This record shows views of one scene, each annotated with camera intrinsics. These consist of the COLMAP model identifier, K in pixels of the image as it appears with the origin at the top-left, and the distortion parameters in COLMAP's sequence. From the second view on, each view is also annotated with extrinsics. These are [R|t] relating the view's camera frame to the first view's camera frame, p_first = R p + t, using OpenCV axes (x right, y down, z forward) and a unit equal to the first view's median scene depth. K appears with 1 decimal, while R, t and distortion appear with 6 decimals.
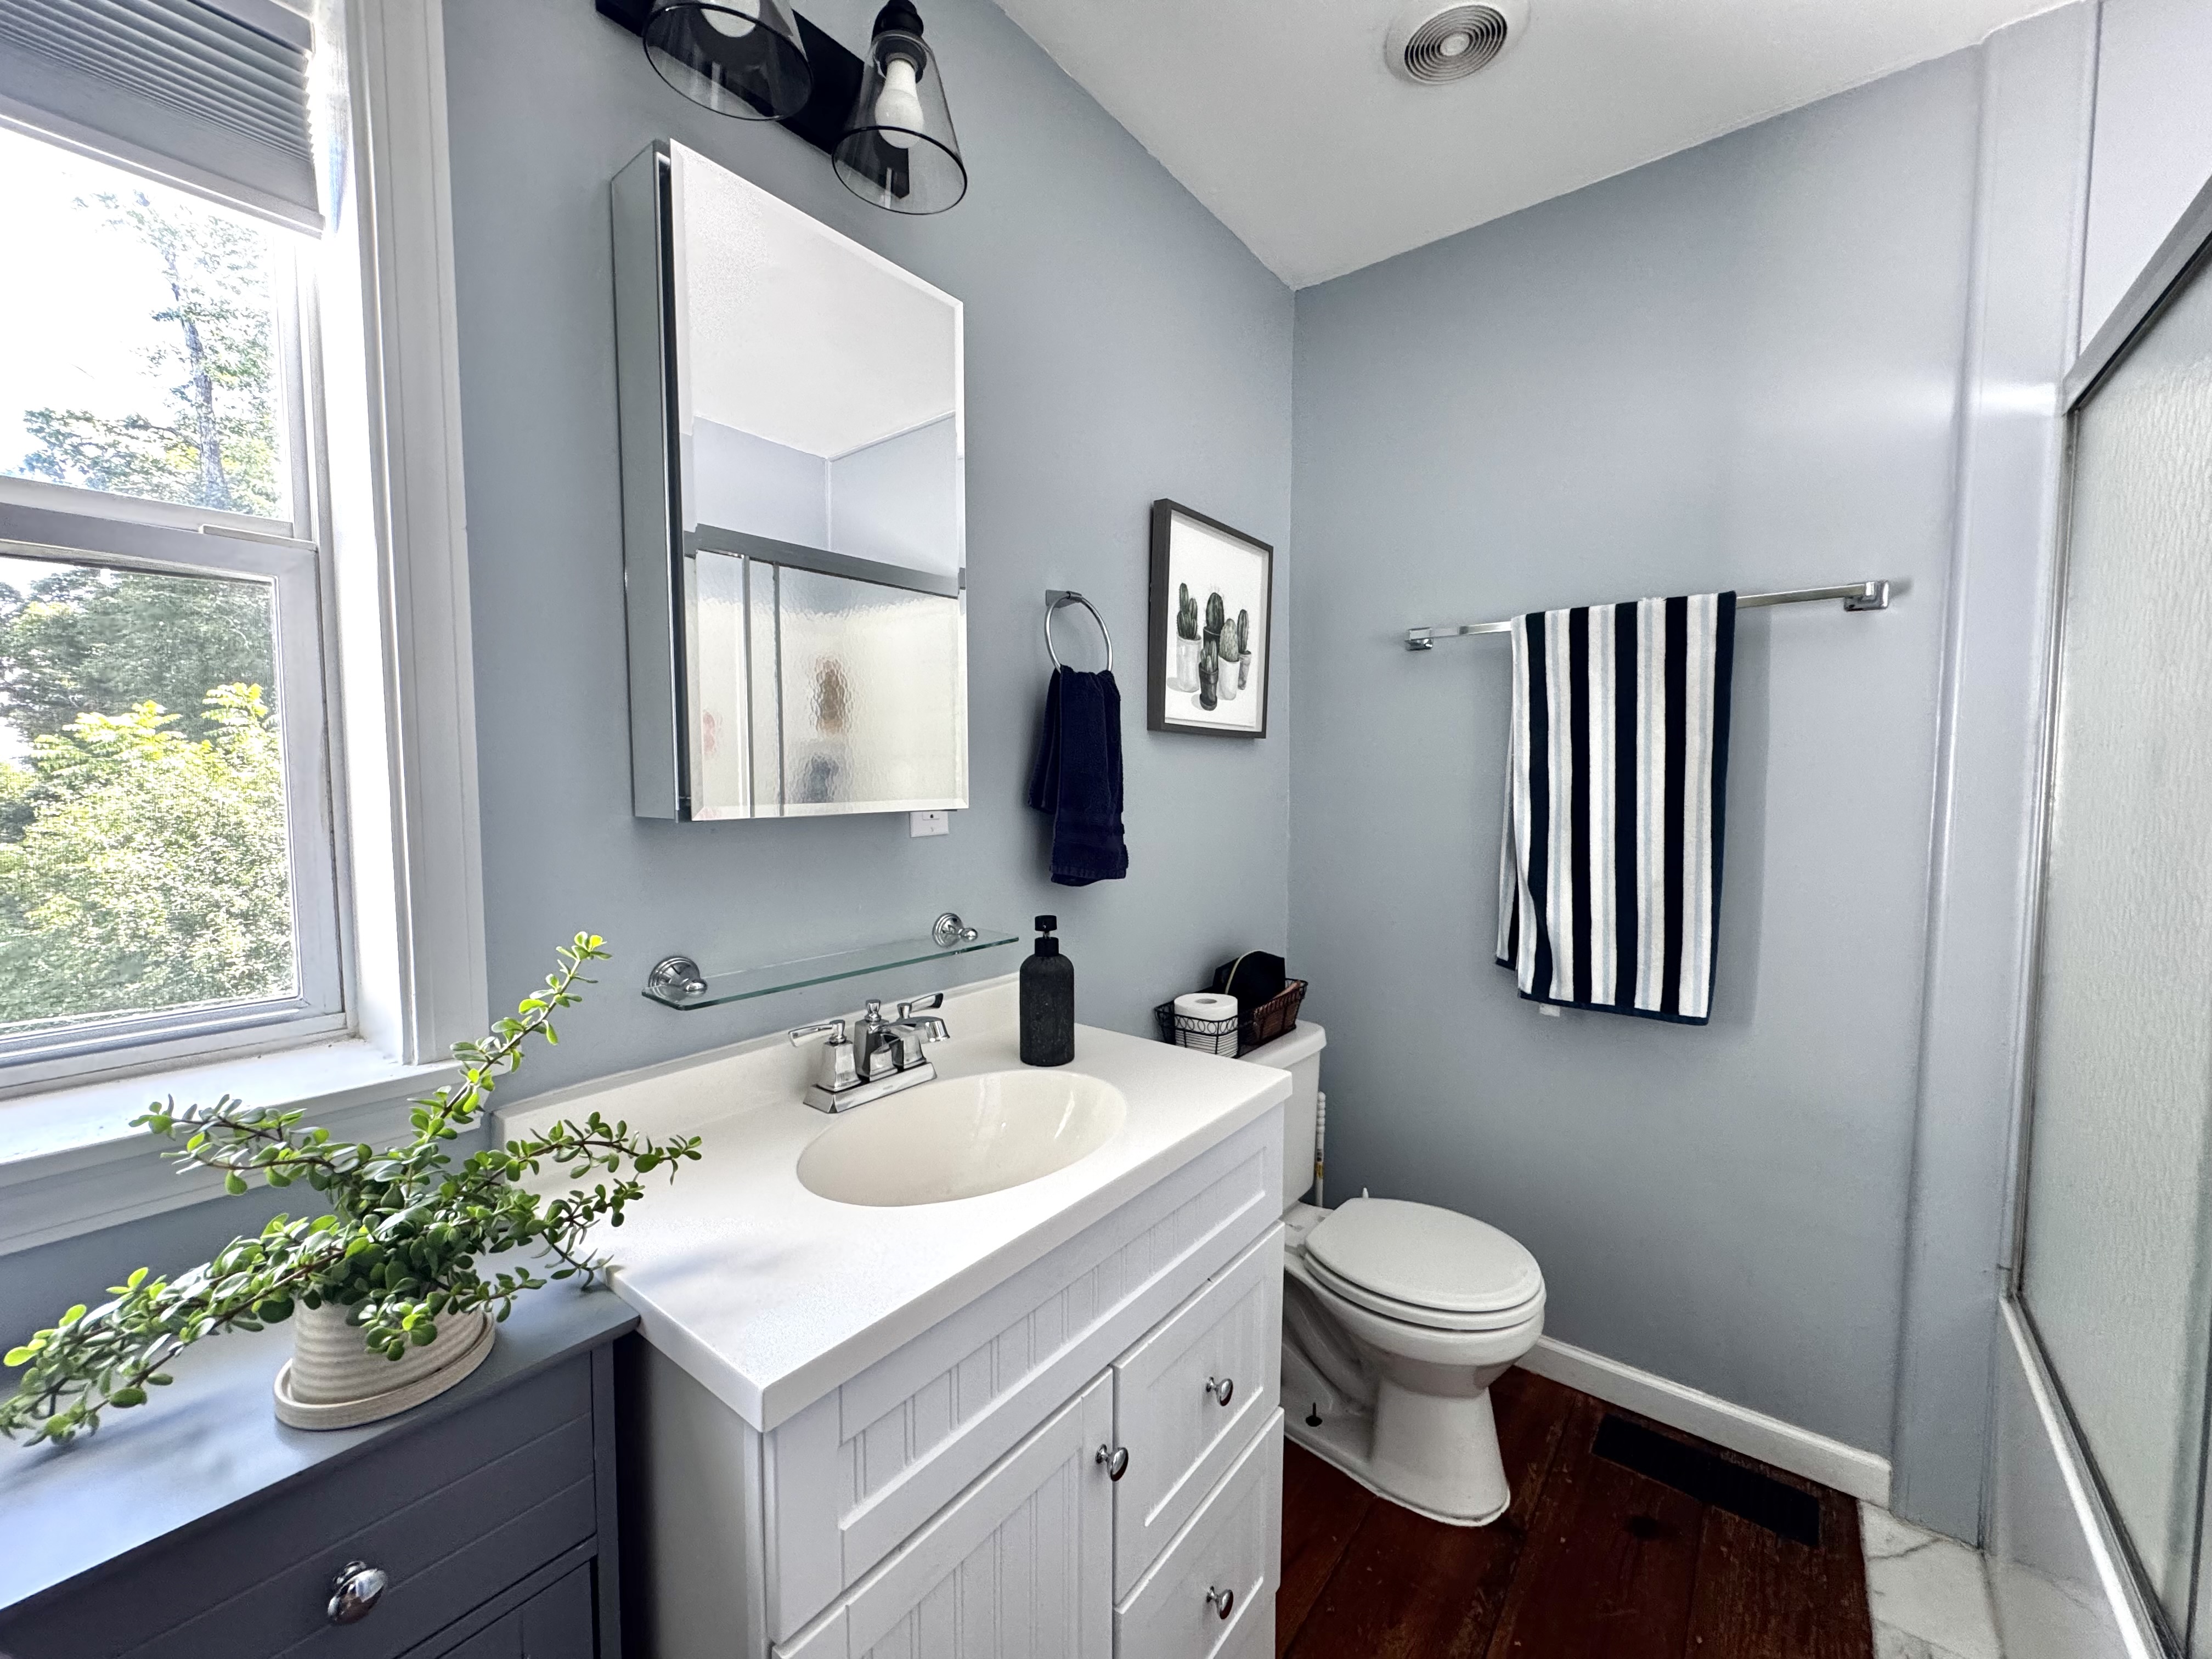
lens RADIAL K [[887.6, 0, 1112.6], [0, 887.6, 830.7], [0, 0, 1]] dist [0.000447, 0.000319]
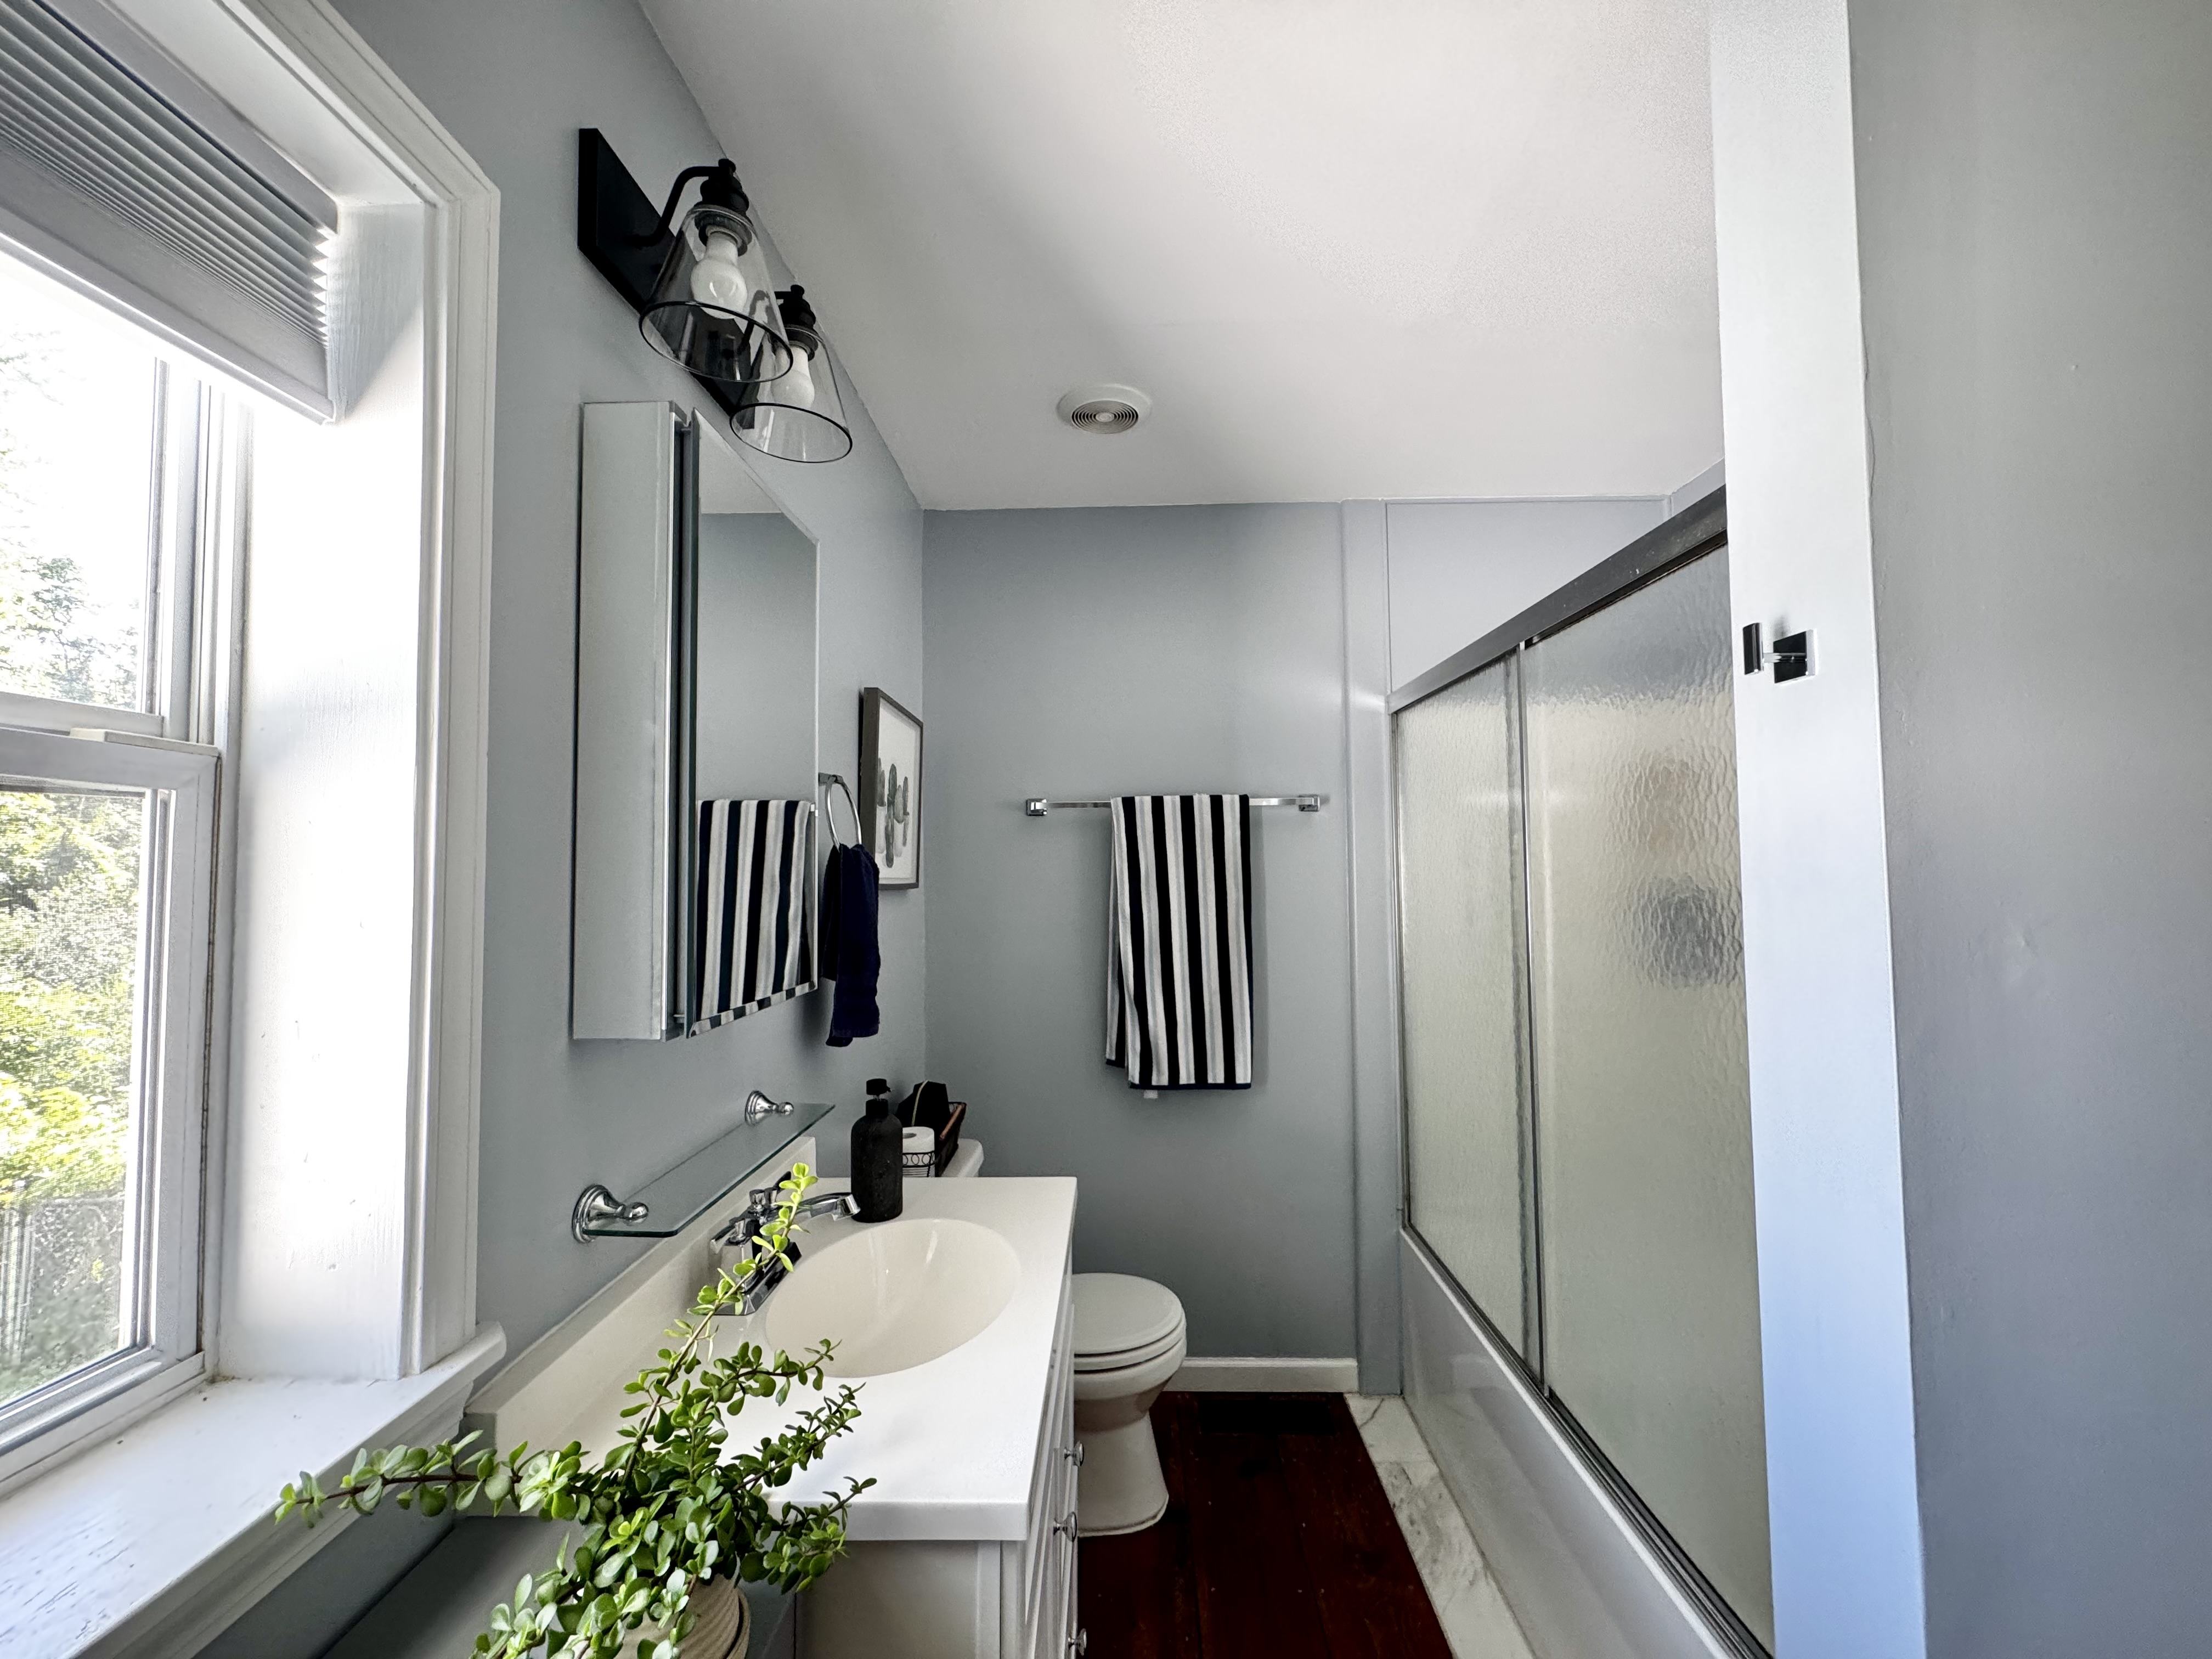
lens RADIAL K [[887.6, 0, 1112.6], [0, 887.6, 830.7], [0, 0, 1]] dist [0.000447, 0.000319]
pose [[0.799292, 0.019173, 0.600638, -0.384845], [0.049137, 0.994059, -0.097120, -0.068246], [-0.598931, 0.107140, 0.793601, -0.062655]]
